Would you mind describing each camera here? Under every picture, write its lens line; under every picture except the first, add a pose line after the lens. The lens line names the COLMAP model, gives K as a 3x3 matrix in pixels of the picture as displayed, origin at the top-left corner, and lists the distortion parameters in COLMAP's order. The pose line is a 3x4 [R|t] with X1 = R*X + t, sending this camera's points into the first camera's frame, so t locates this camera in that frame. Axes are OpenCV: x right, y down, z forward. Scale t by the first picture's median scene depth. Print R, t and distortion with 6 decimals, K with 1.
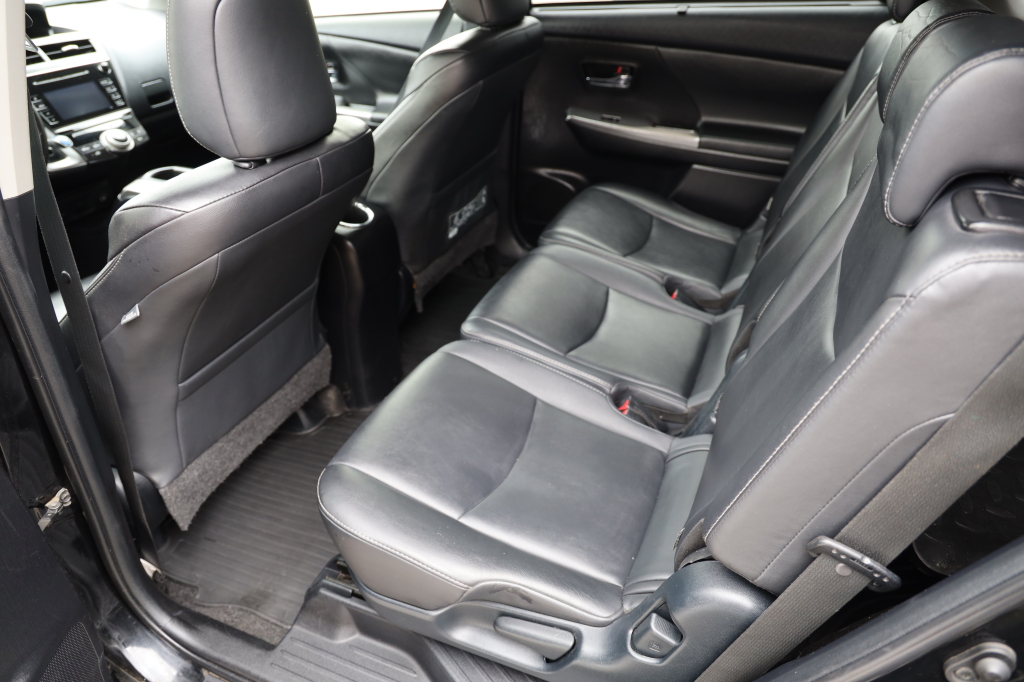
lens RADIAL K [[693.5, 0, 515.0], [0, 693.5, 335.5], [0, 0, 1]] dist [-0.094892, 0.058929]
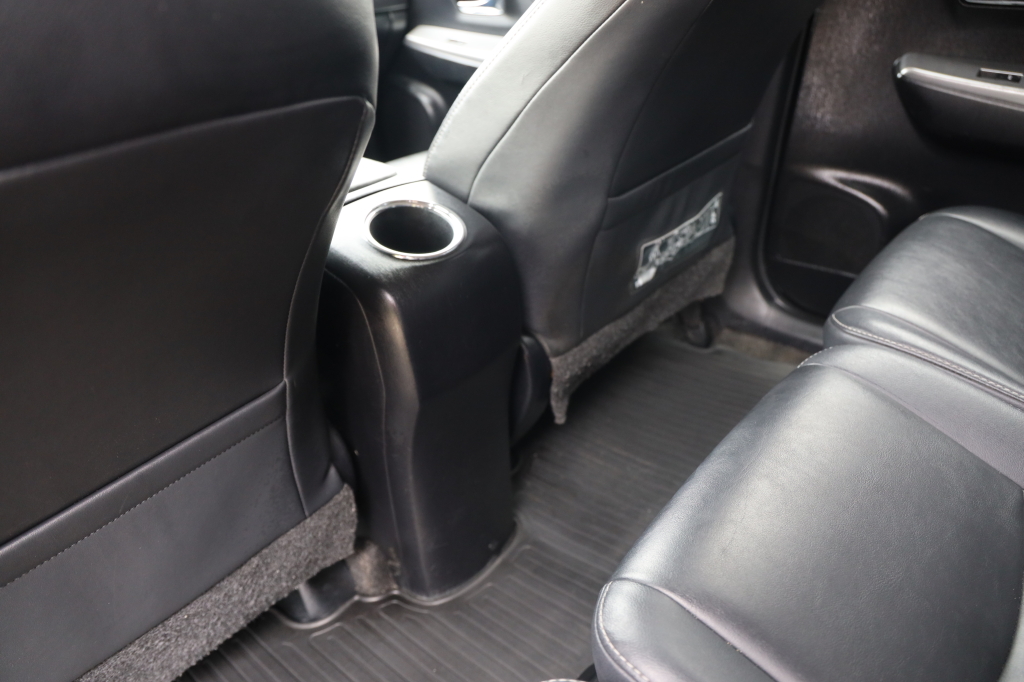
lens RADIAL K [[693.5, 0, 516.1], [0, 693.5, 346.8], [0, 0, 1]] dist [-0.094892, 0.058929]
pose [[0.947928, 0.138508, -0.286789, -0.026427], [-0.134156, 0.990347, 0.034872, -0.104199], [0.288850, 0.005418, 0.957359, 0.488732]]
